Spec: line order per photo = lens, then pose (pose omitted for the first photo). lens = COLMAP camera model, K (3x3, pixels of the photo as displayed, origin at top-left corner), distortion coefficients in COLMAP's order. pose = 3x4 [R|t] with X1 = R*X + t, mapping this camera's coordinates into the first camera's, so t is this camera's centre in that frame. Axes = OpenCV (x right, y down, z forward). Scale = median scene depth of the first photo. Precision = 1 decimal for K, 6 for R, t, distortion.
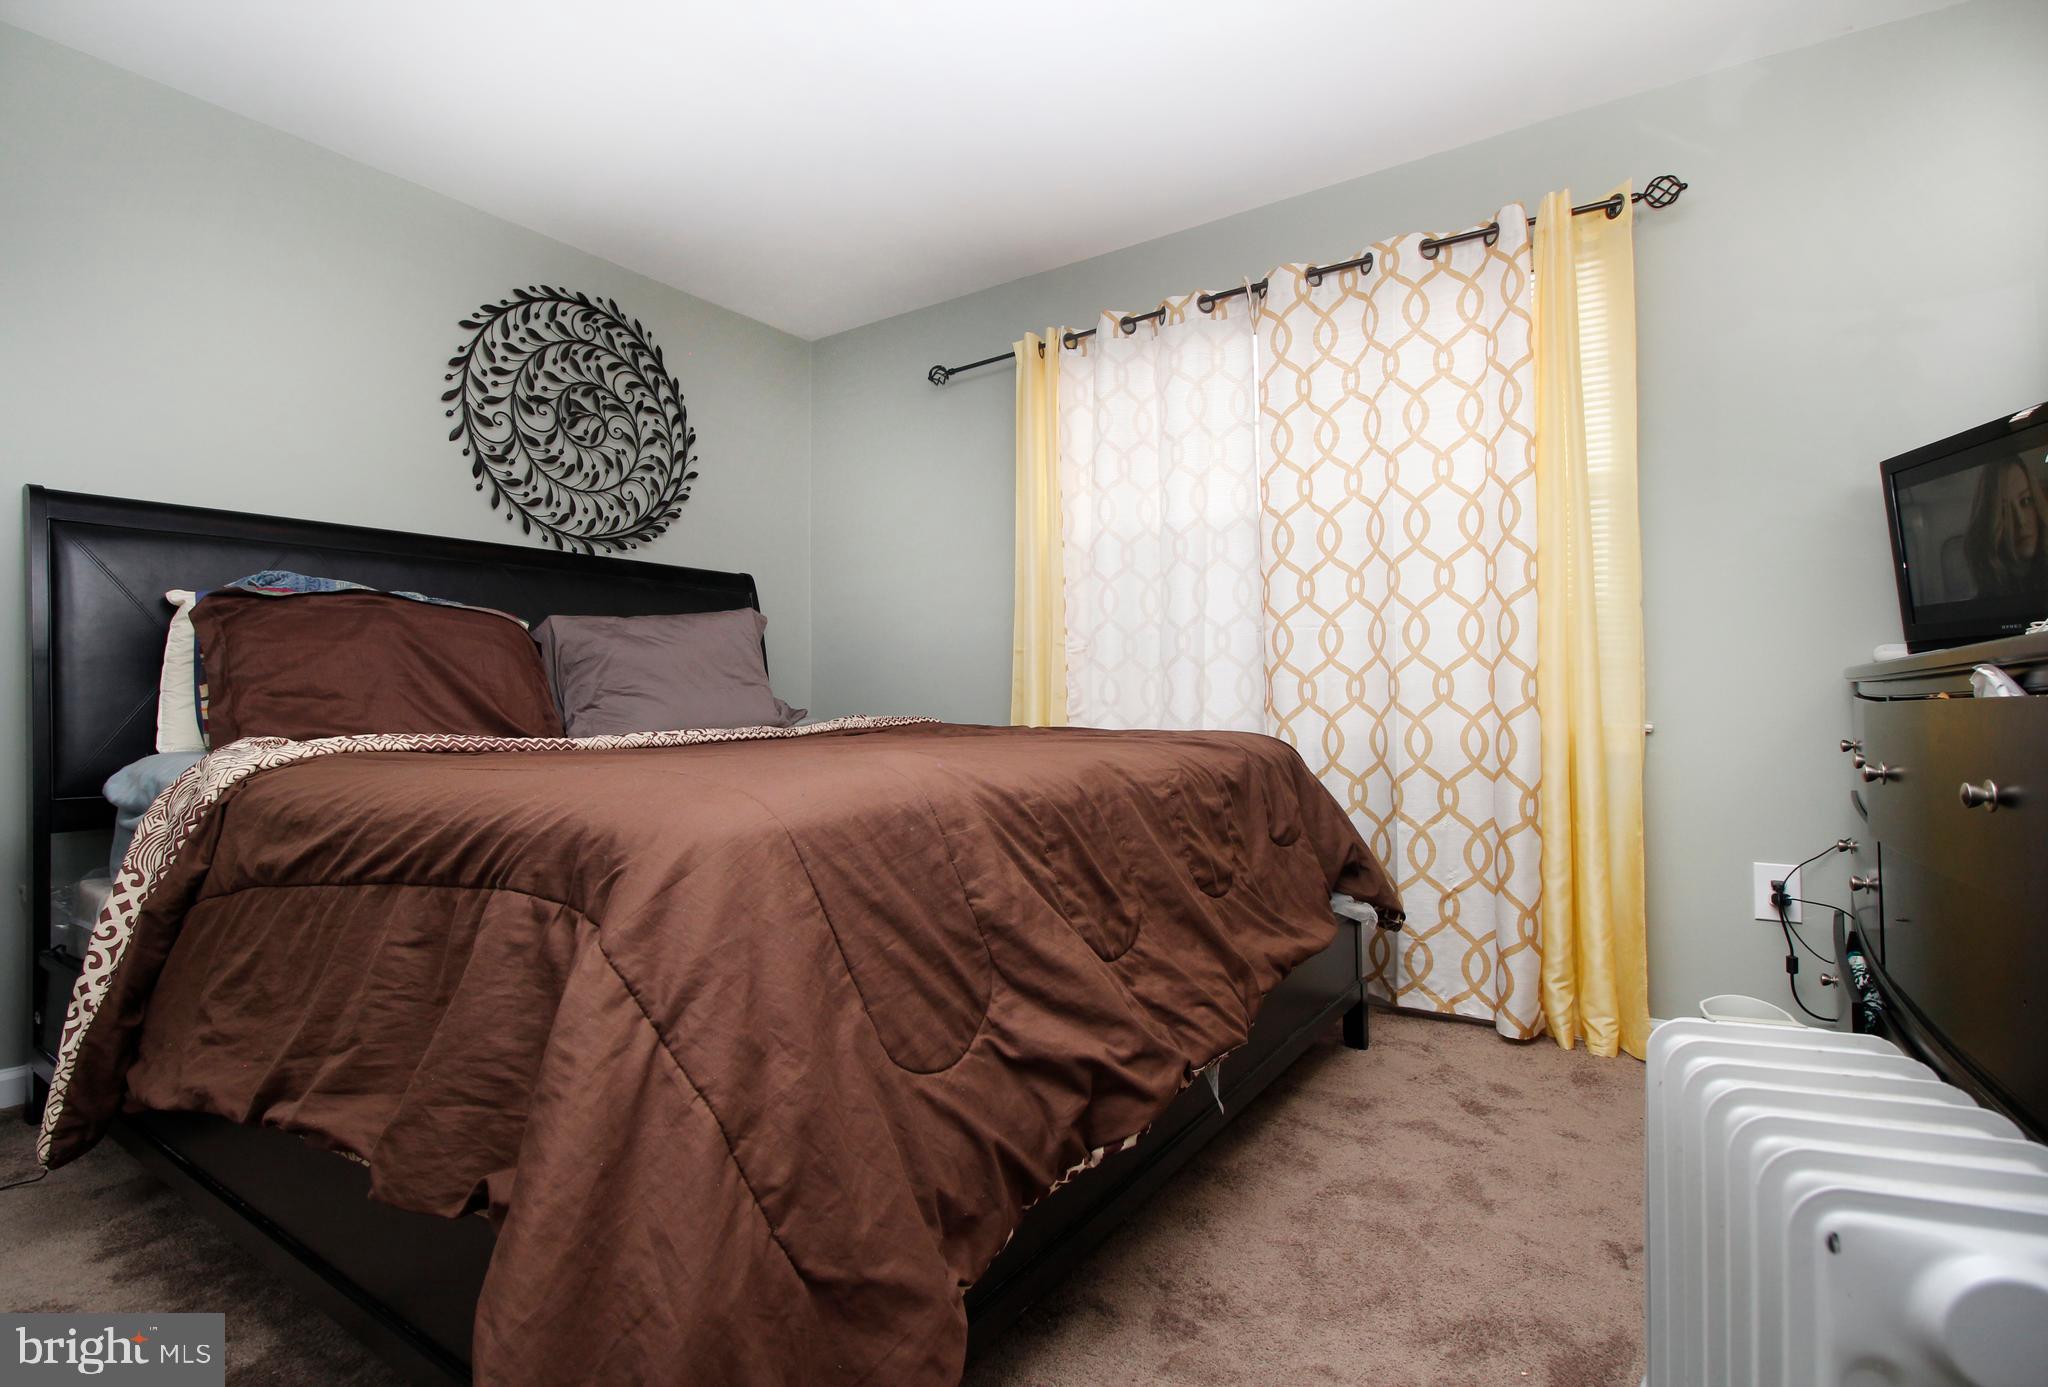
lens RADIAL K [[1012.7, 0, 1024.0], [0, 1012.7, 693.5], [0, 0, 1]] dist [0.003803, -0.017936]
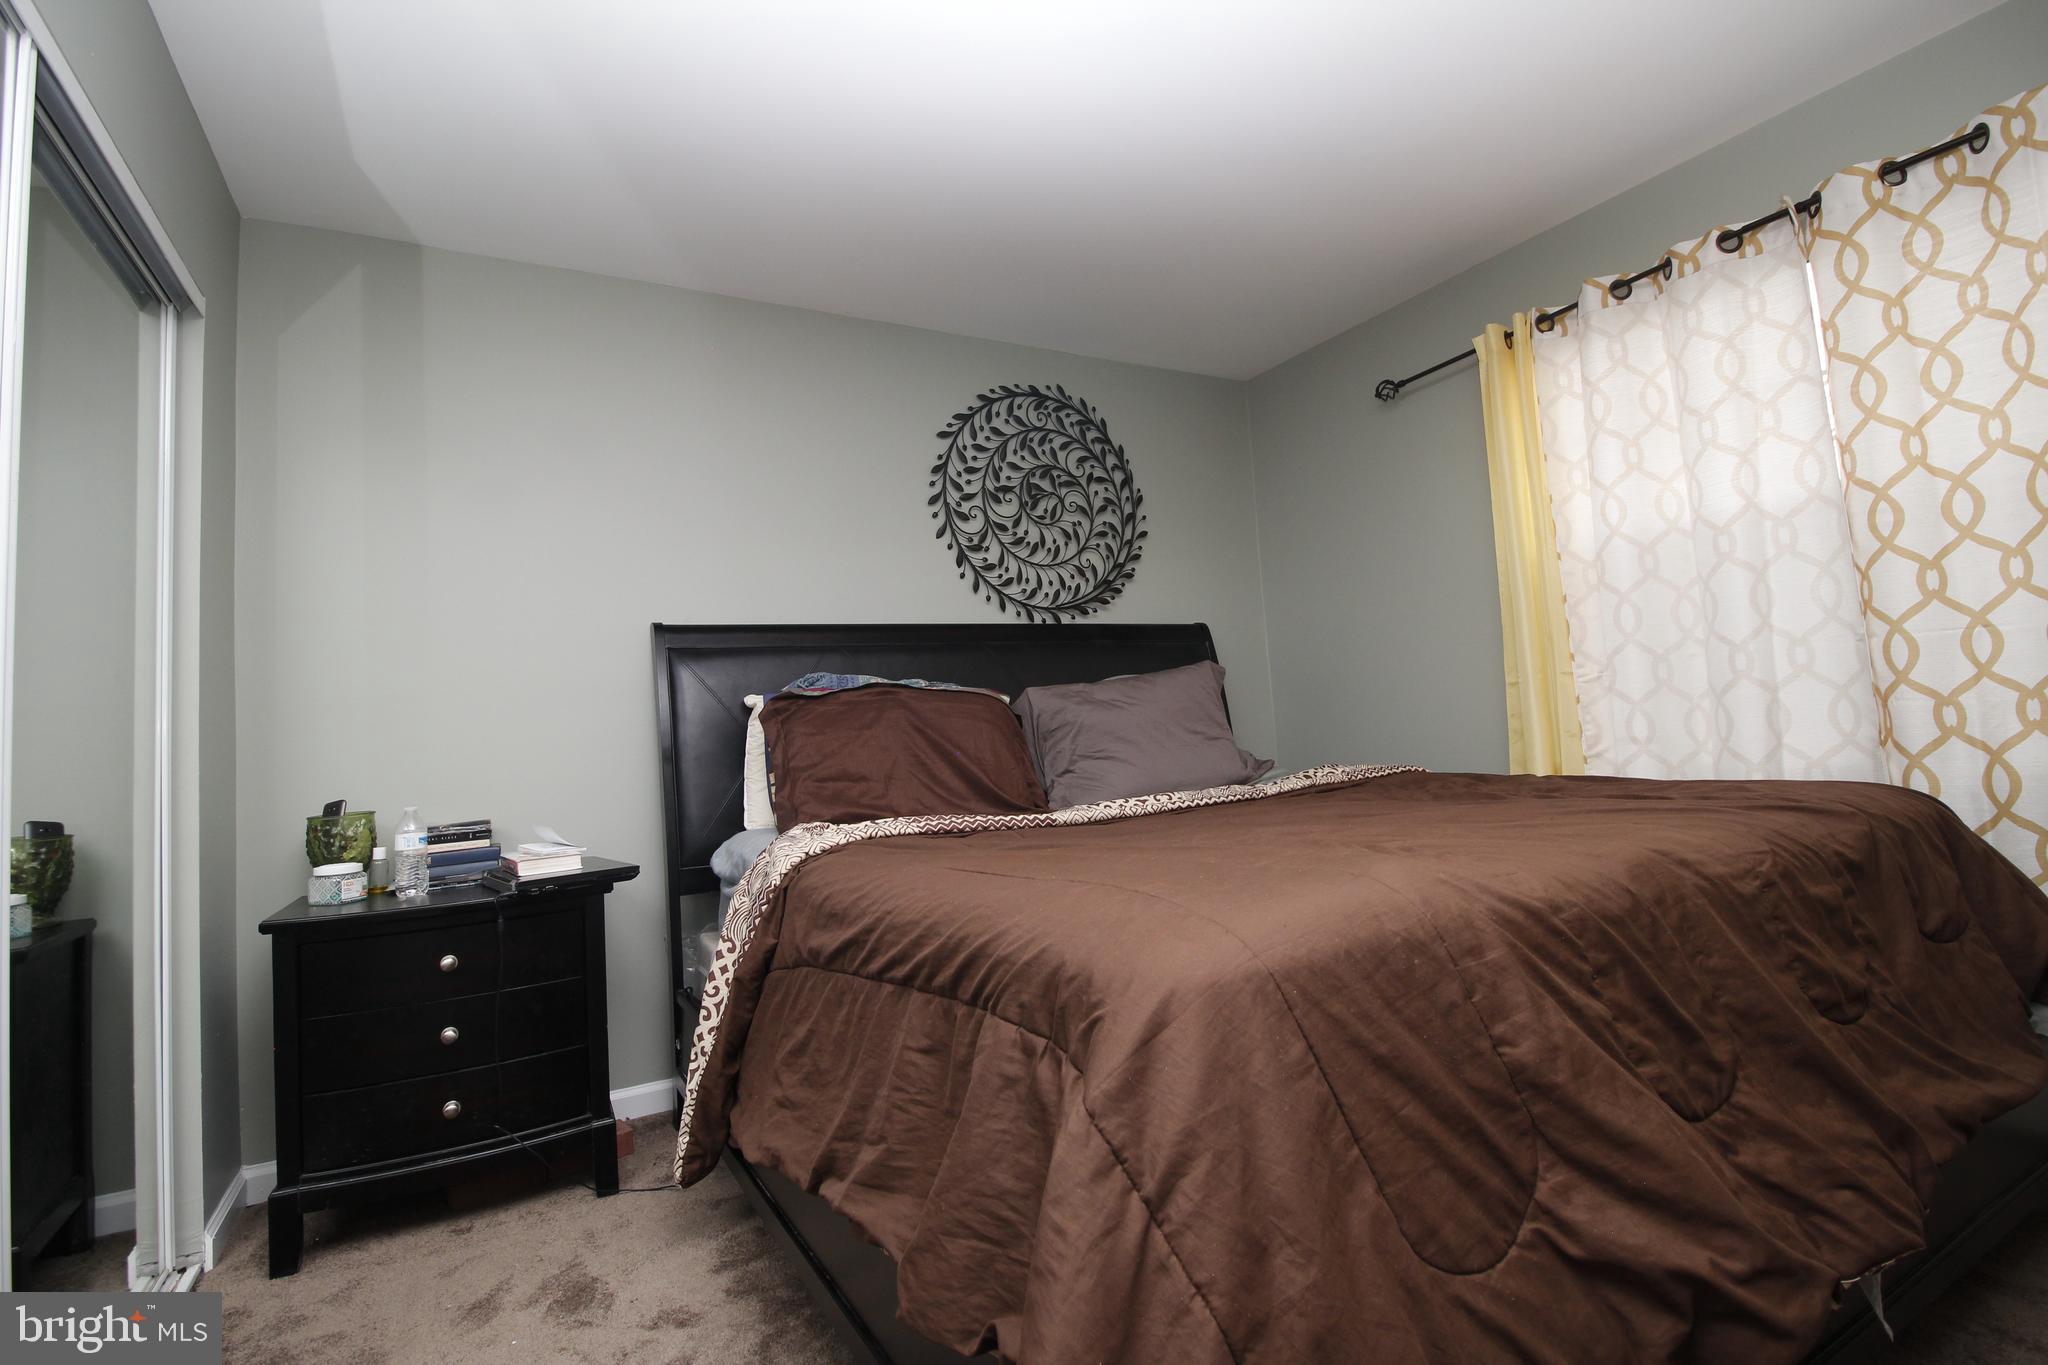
lens RADIAL K [[950.6, 0, 1022.1], [0, 950.6, 636.9], [0, 0, 1]] dist [0.000393, -0.013568]
pose [[0.893223, -0.085173, -0.441472, -0.025144], [0.069730, 0.996255, -0.051124, -0.097014], [0.444173, 0.014881, 0.895817, 0.108387]]
